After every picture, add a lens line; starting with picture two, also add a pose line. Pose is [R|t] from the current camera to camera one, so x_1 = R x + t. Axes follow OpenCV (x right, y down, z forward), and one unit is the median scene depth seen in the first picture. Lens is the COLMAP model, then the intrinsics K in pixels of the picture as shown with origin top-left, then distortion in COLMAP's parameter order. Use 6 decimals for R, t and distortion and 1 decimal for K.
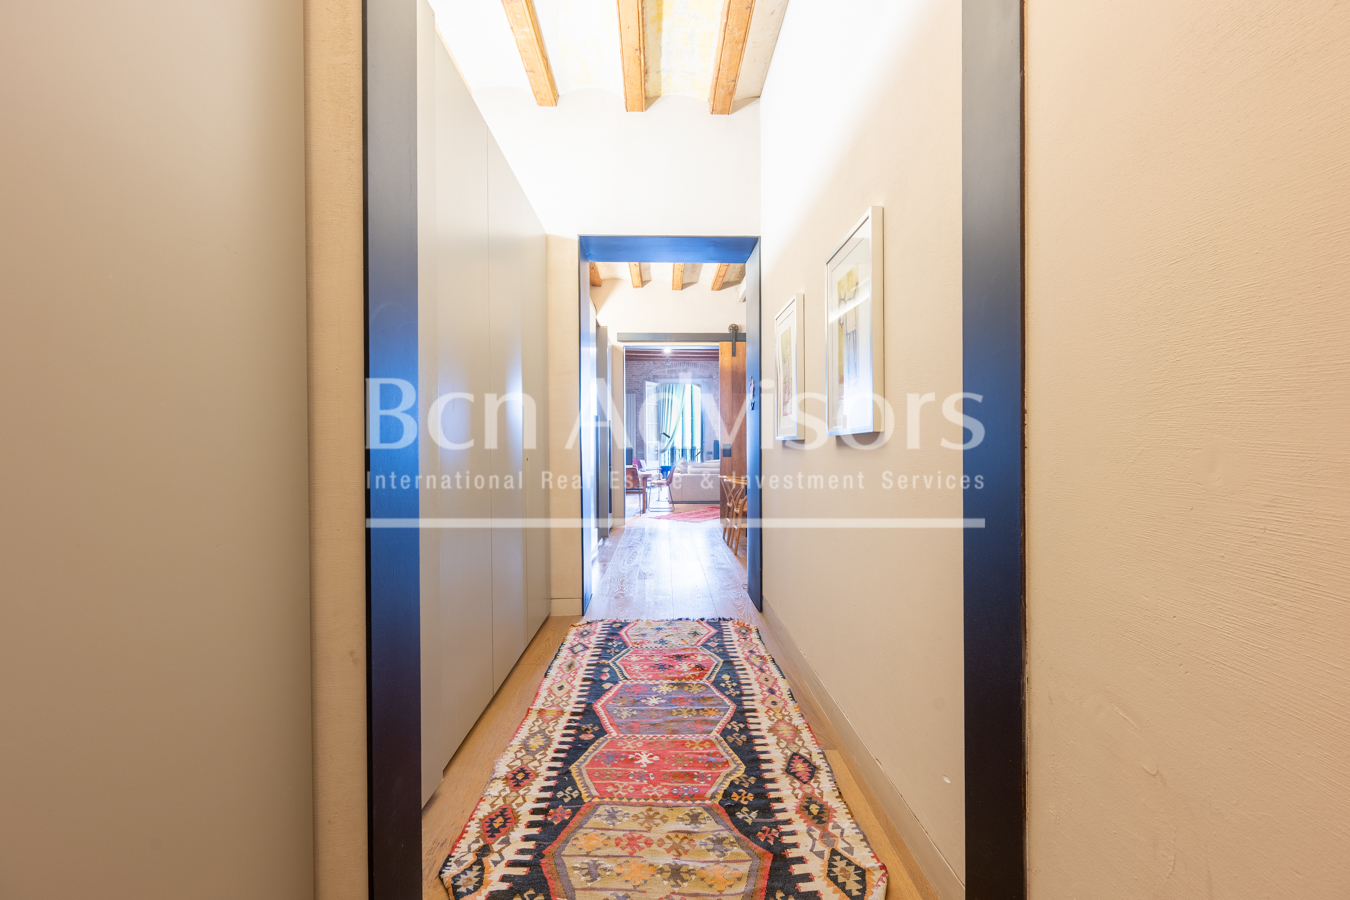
lens RADIAL K [[535.5, 0, 673.6], [0, 535.5, 446.1], [0, 0, 1]] dist [-0.001183, 0.000069]
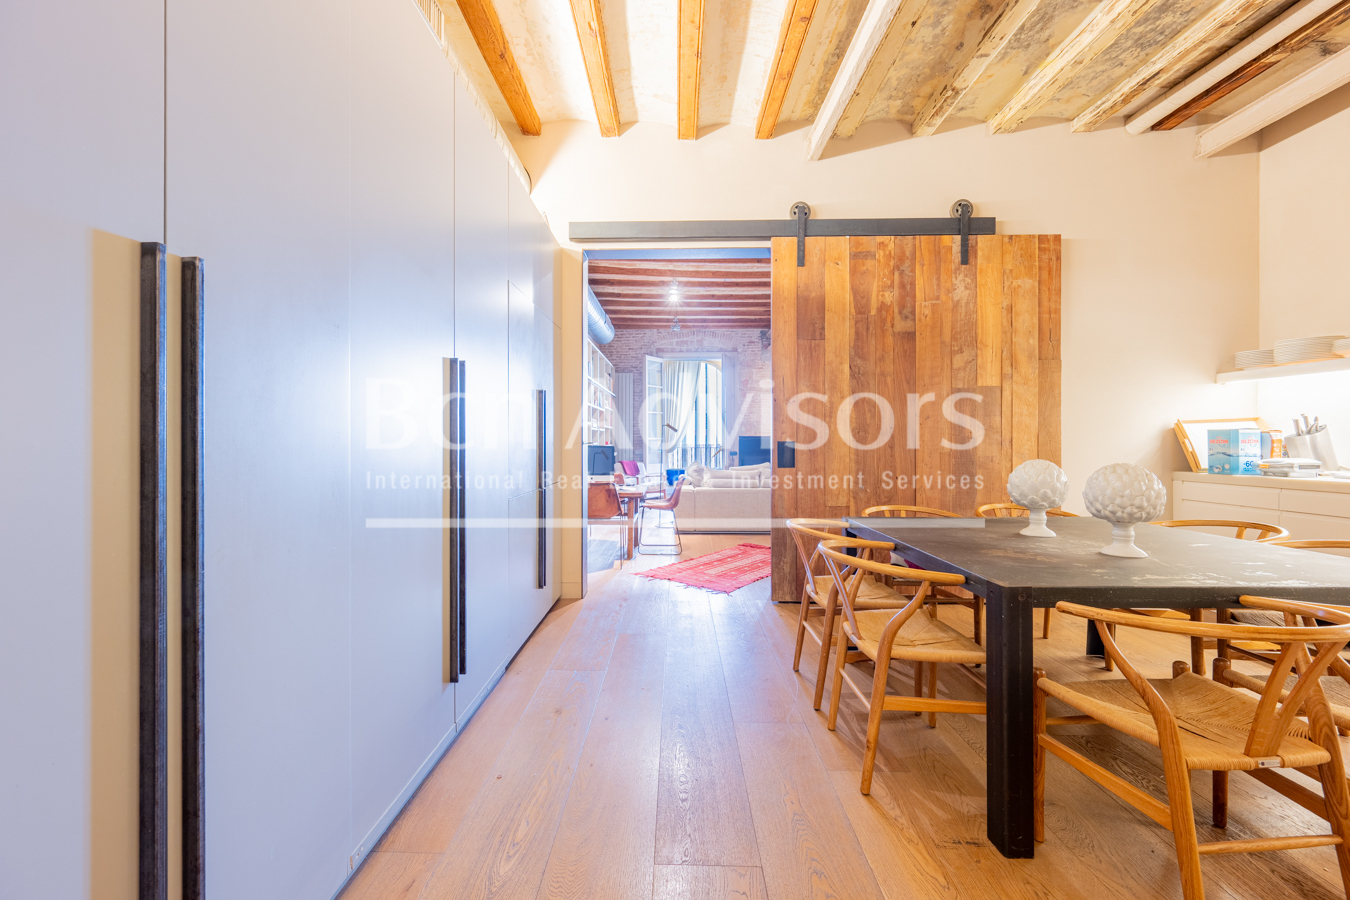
lens RADIAL K [[535.5, 0, 676.9], [0, 535.5, 443.7], [0, 0, 1]] dist [-0.001183, 0.000069]
pose [[0.999830, 0.003376, -0.018140, 0.004979], [-0.003342, 0.999993, 0.001916, -0.002983], [0.018146, -0.001855, 0.999834, 0.337985]]
